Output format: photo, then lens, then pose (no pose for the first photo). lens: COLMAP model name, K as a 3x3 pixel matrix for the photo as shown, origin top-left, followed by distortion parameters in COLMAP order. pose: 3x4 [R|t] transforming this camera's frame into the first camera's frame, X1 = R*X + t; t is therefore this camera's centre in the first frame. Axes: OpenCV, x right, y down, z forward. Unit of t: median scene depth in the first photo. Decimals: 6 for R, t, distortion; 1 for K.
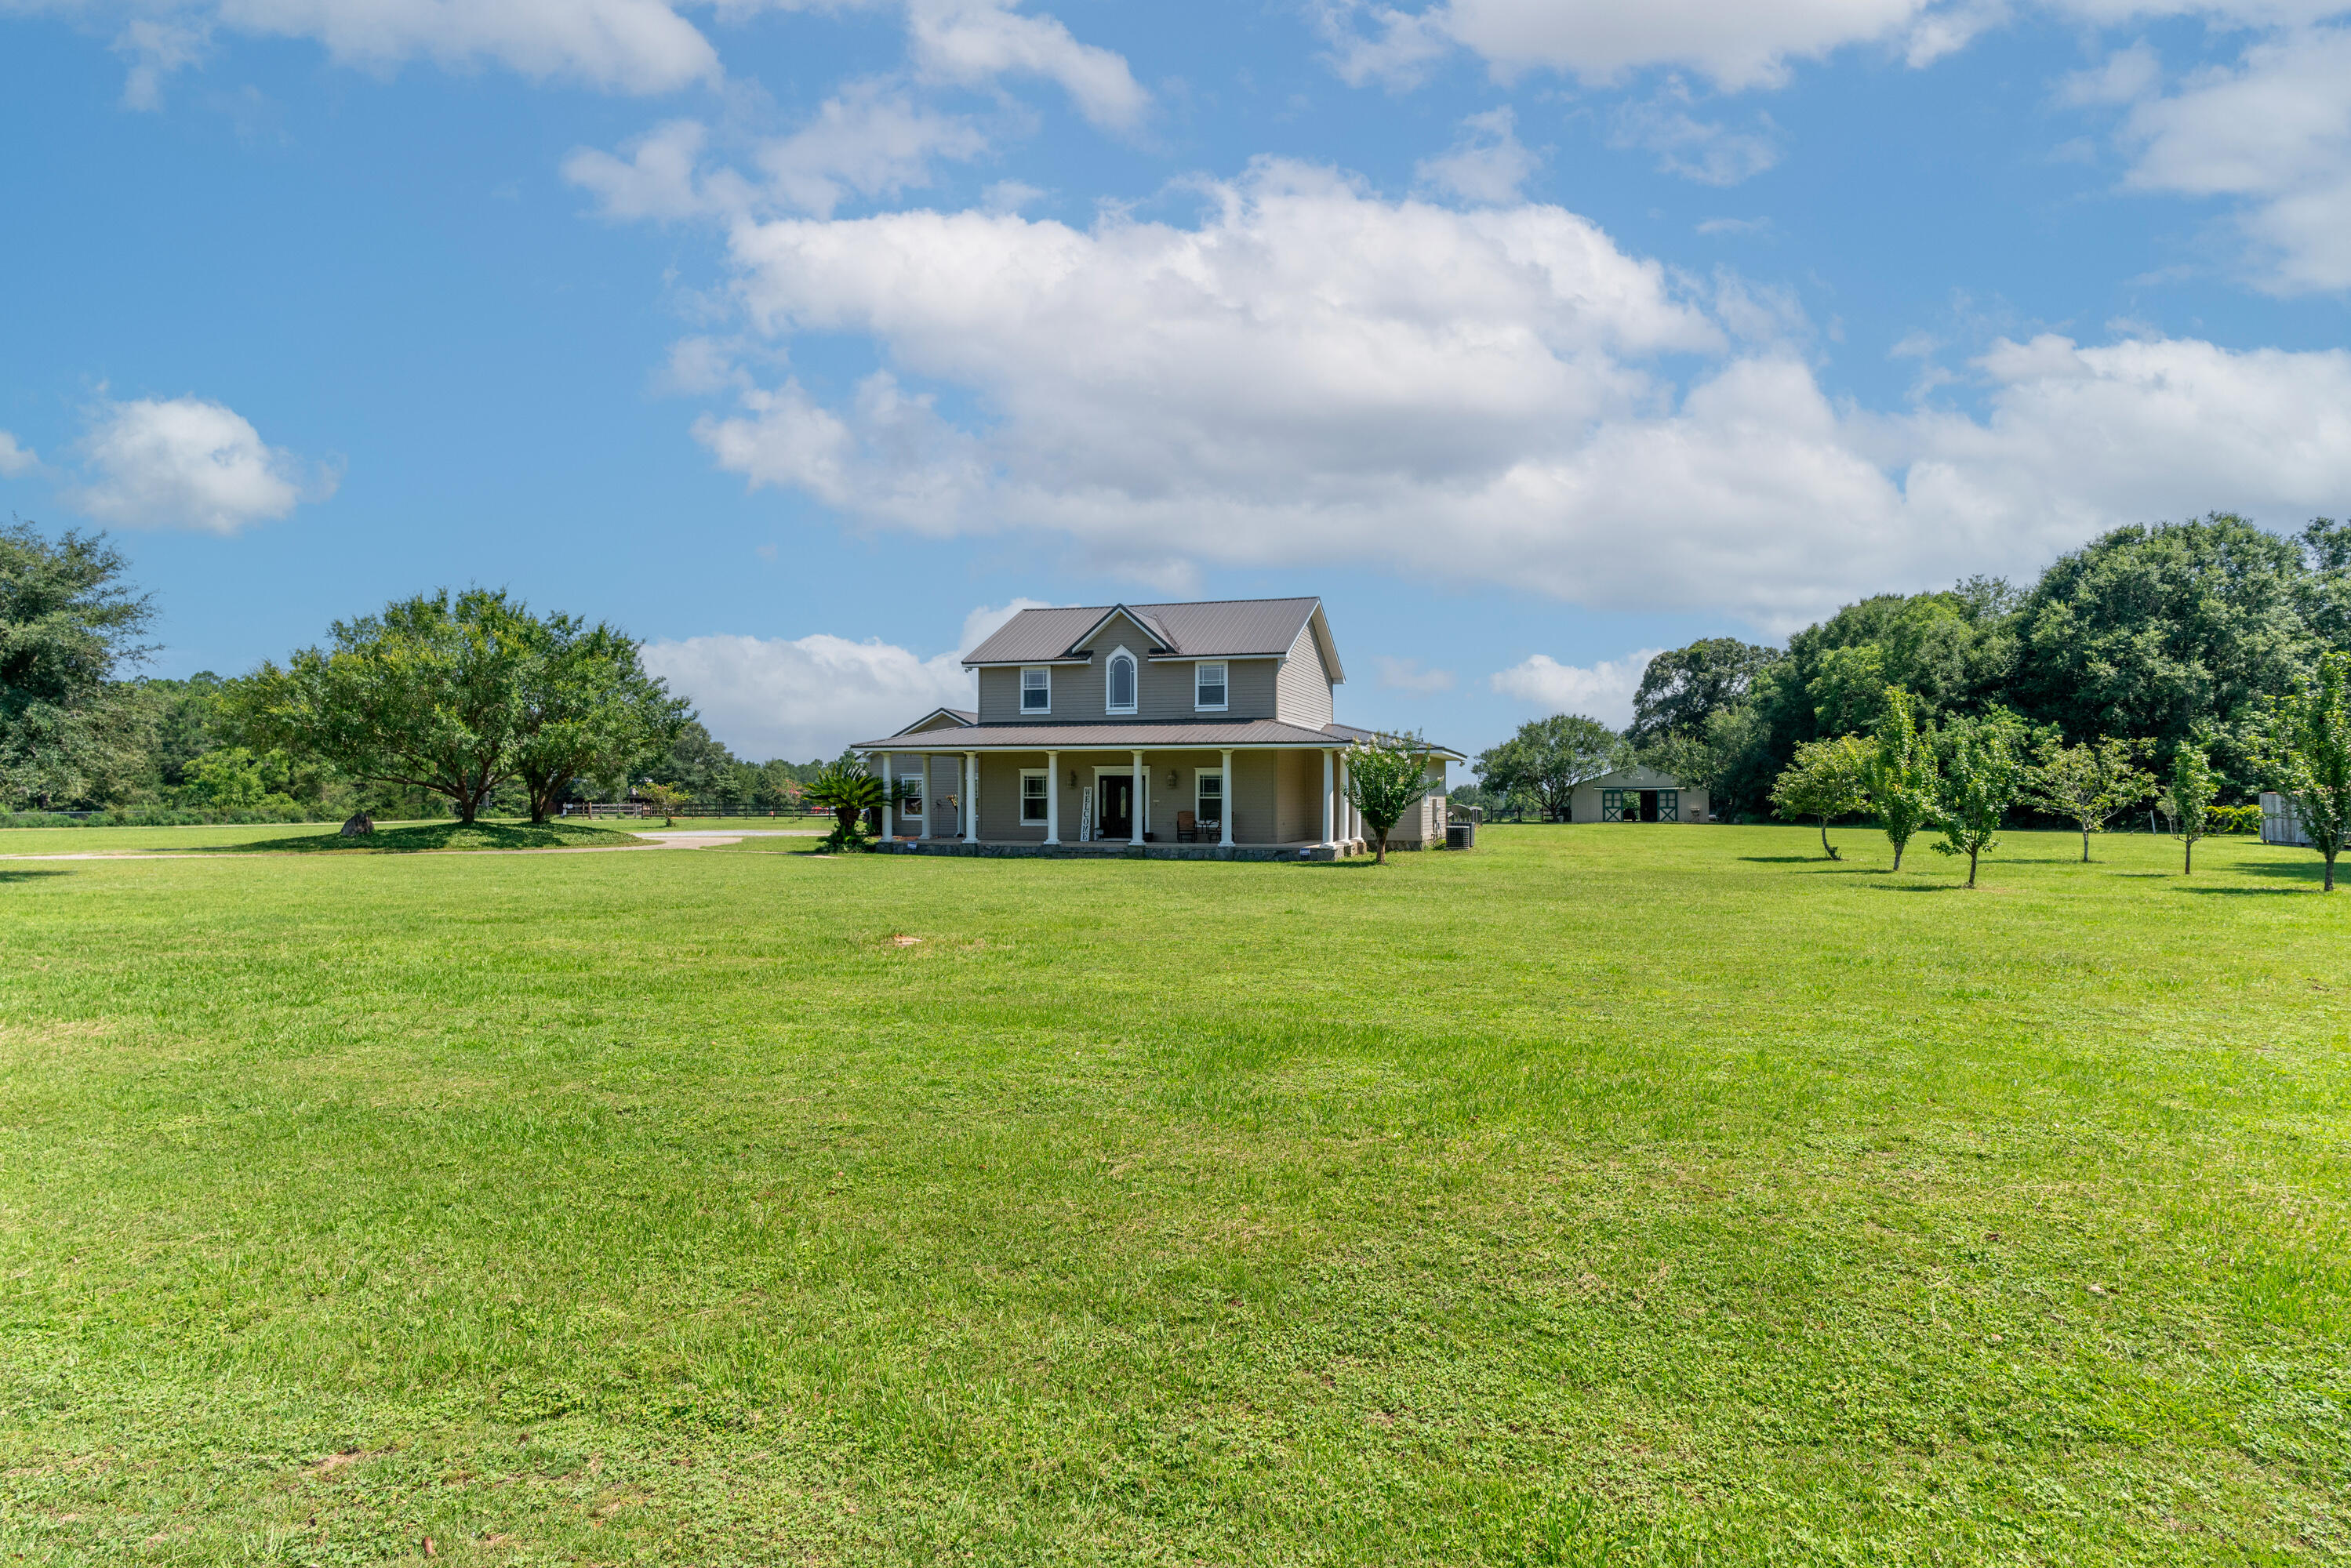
lens RADIAL K [[1332.3, 0, 1178.2], [0, 1332.3, 723.3], [0, 0, 1]] dist [0.000380, 0.001648]
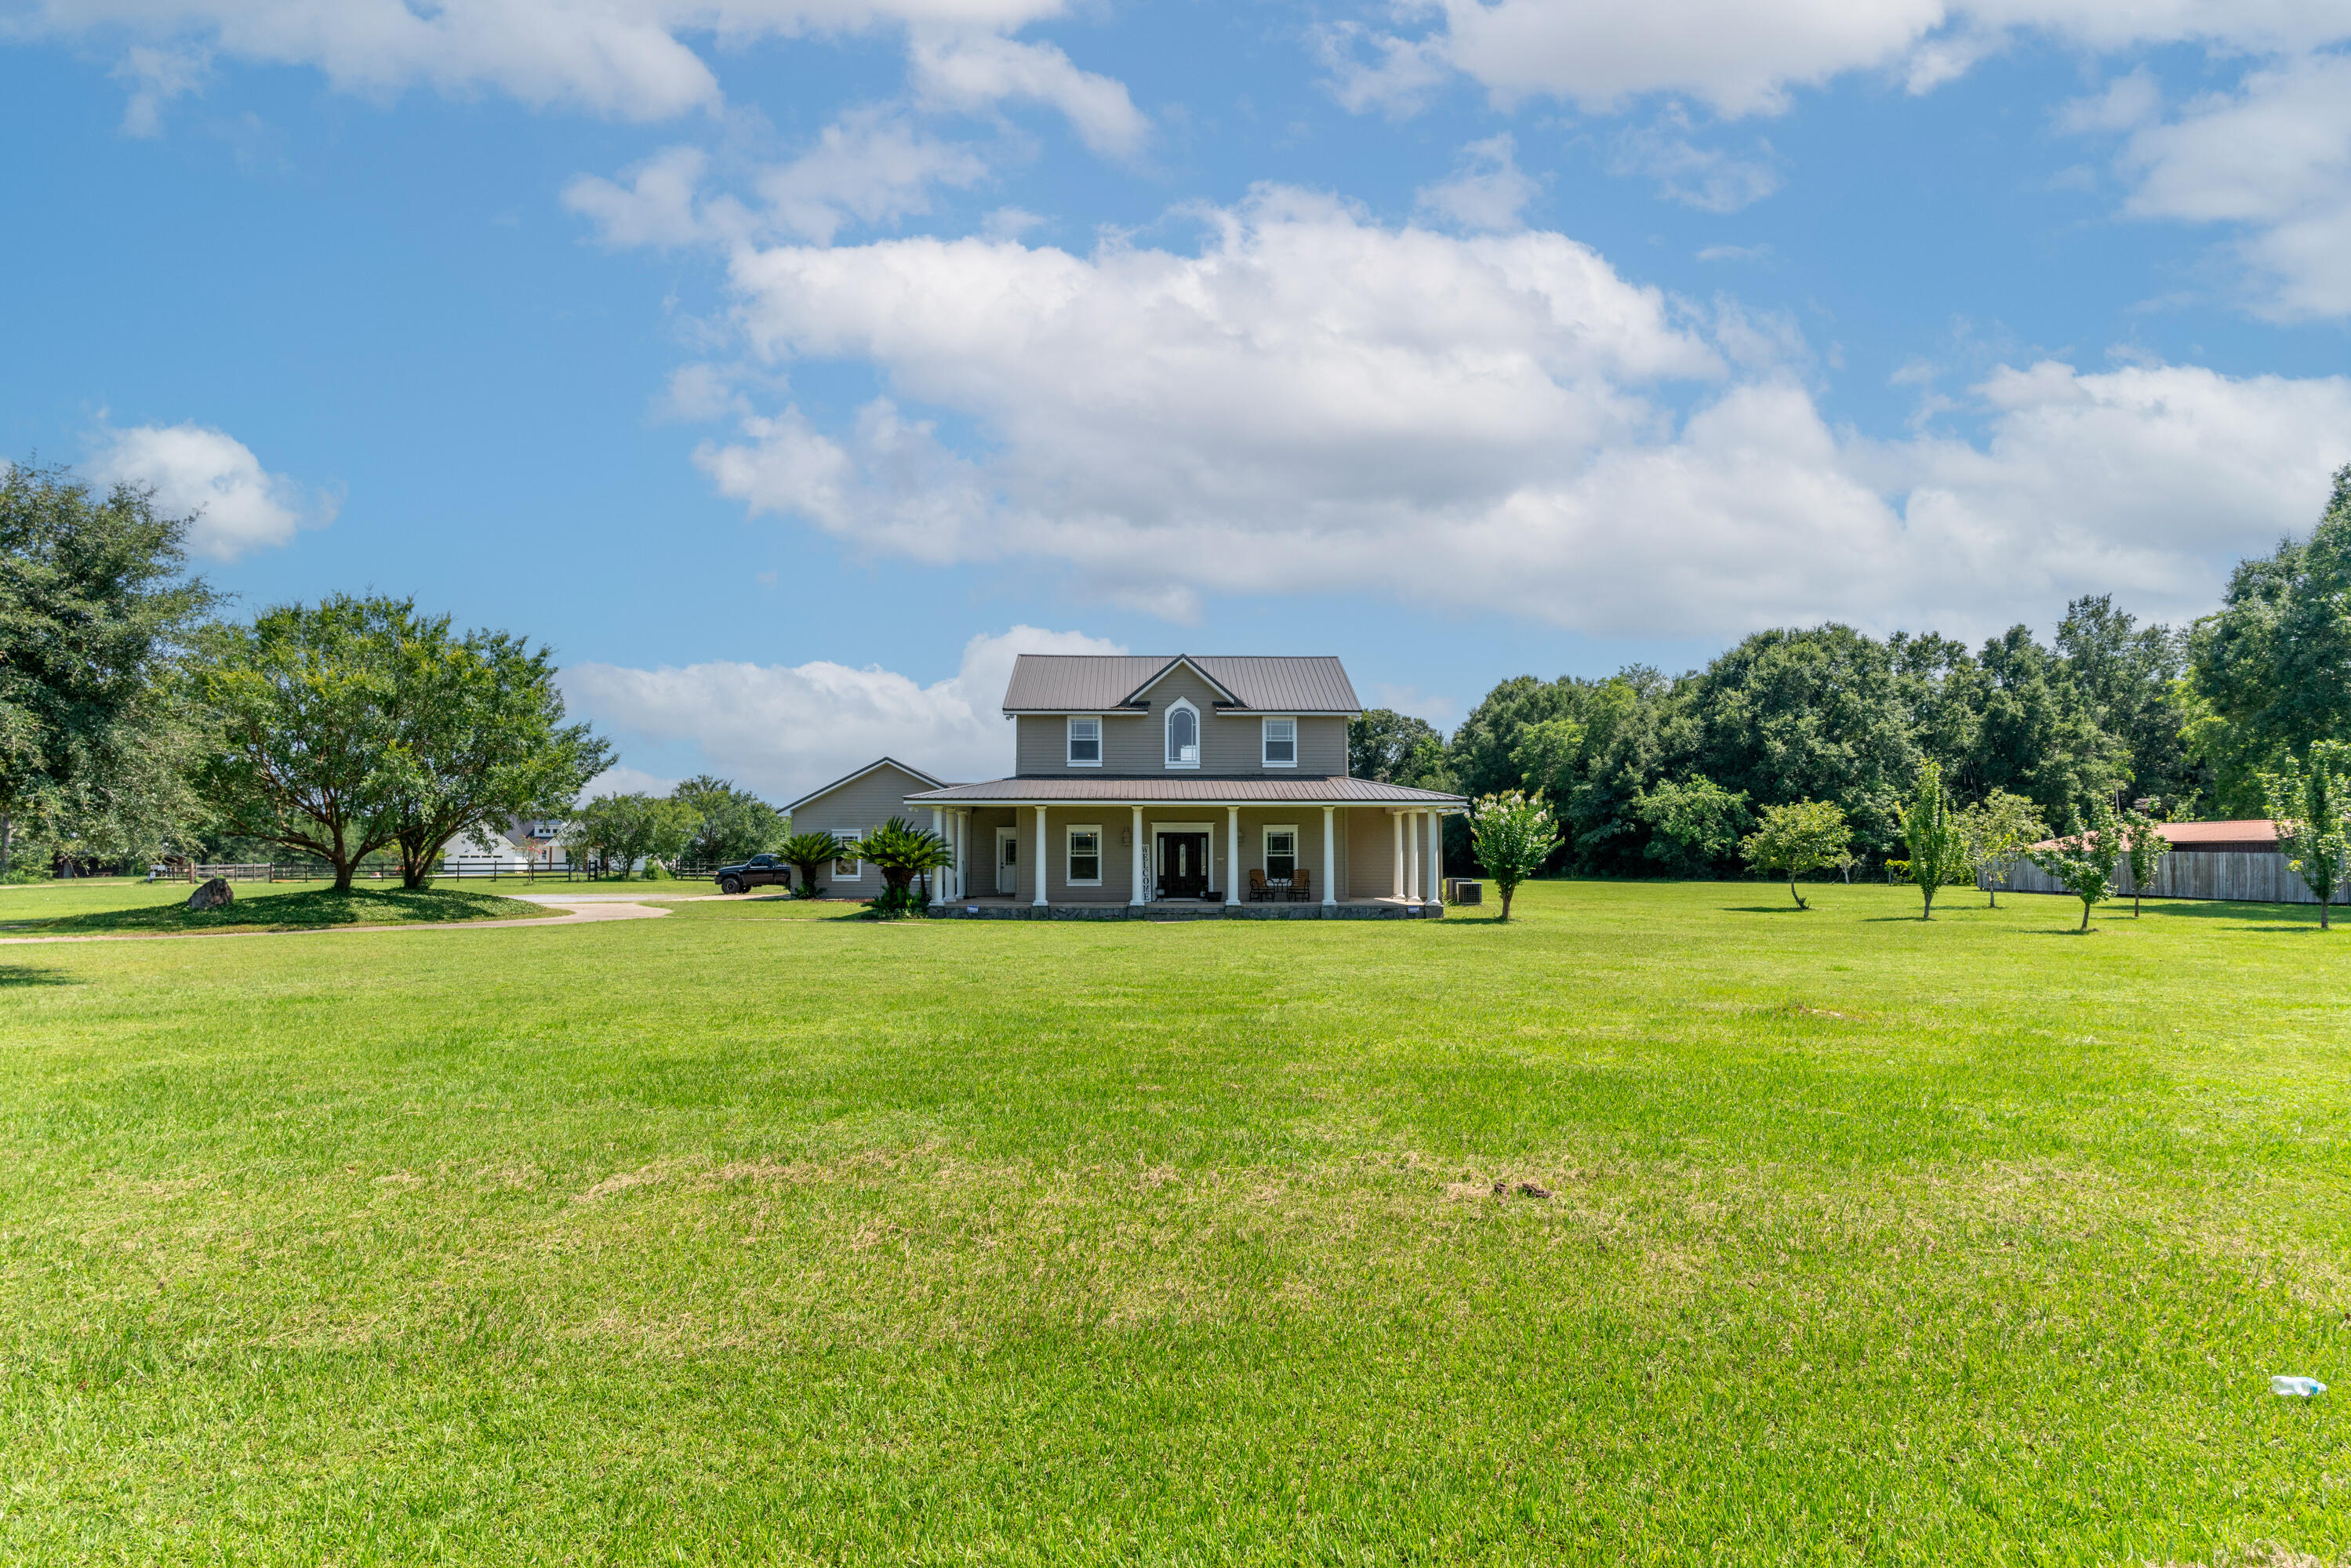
lens RADIAL K [[1307.4, 0, 1150.9], [0, 1307.4, 729.2], [0, 0, 1]] dist [0.007478, -0.000524]
pose [[0.942455, 0.030344, 0.332954, -0.367704], [-0.017321, 0.998967, -0.042013, 0.004723], [-0.333885, 0.033828, 0.942007, 0.115367]]
